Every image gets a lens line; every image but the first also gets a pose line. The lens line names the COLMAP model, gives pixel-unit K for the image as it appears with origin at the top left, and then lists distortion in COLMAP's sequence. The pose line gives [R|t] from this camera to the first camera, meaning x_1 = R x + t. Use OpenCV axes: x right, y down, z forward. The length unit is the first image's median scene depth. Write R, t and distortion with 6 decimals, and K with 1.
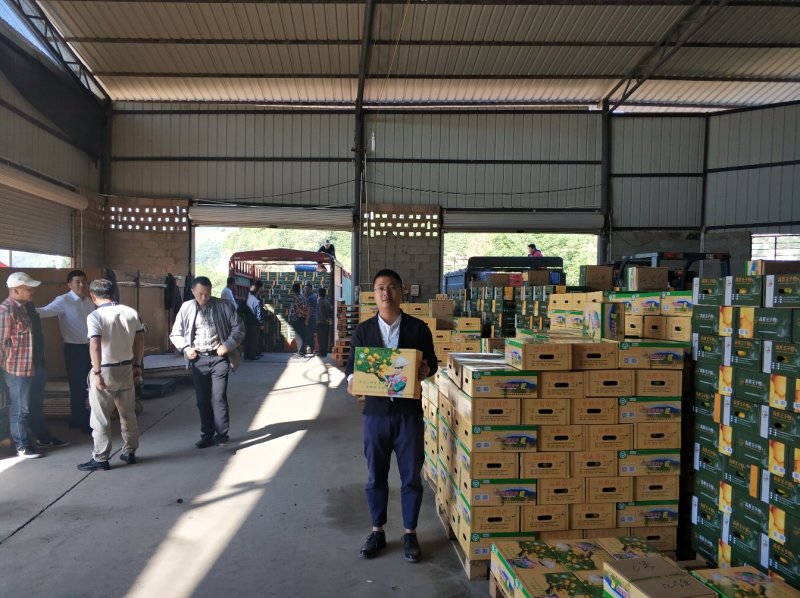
lens RADIAL K [[625.4, 0, 400.2], [0, 625.4, 299.1], [0, 0, 1]] dist [0.003256, 0.001352]
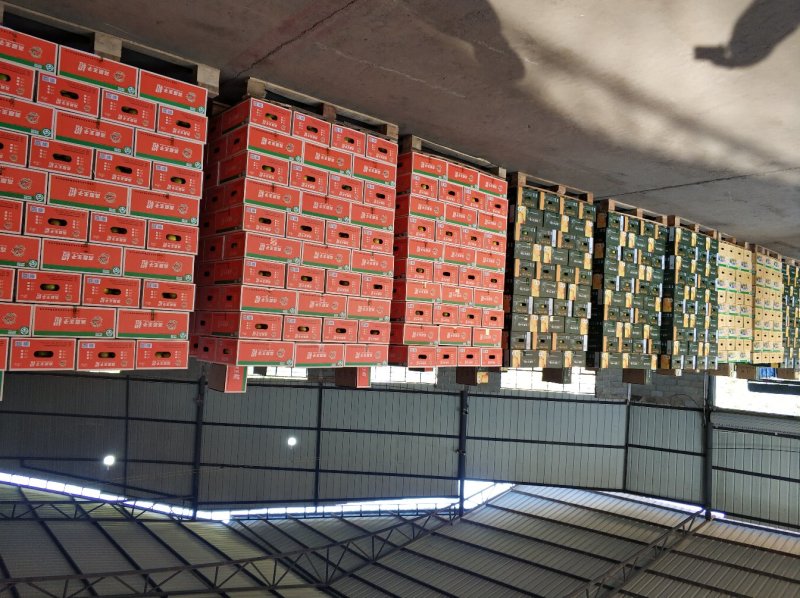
lens RADIAL K [[625.4, 0, 400.2], [0, 625.4, 306.0], [0, 0, 1]] dist [0.003256, 0.001352]
pose [[-0.746075, 0.010424, 0.665781, -0.032079], [0.031384, -0.998216, 0.050798, 0.009108], [0.665122, 0.058794, 0.744416, -0.301838]]
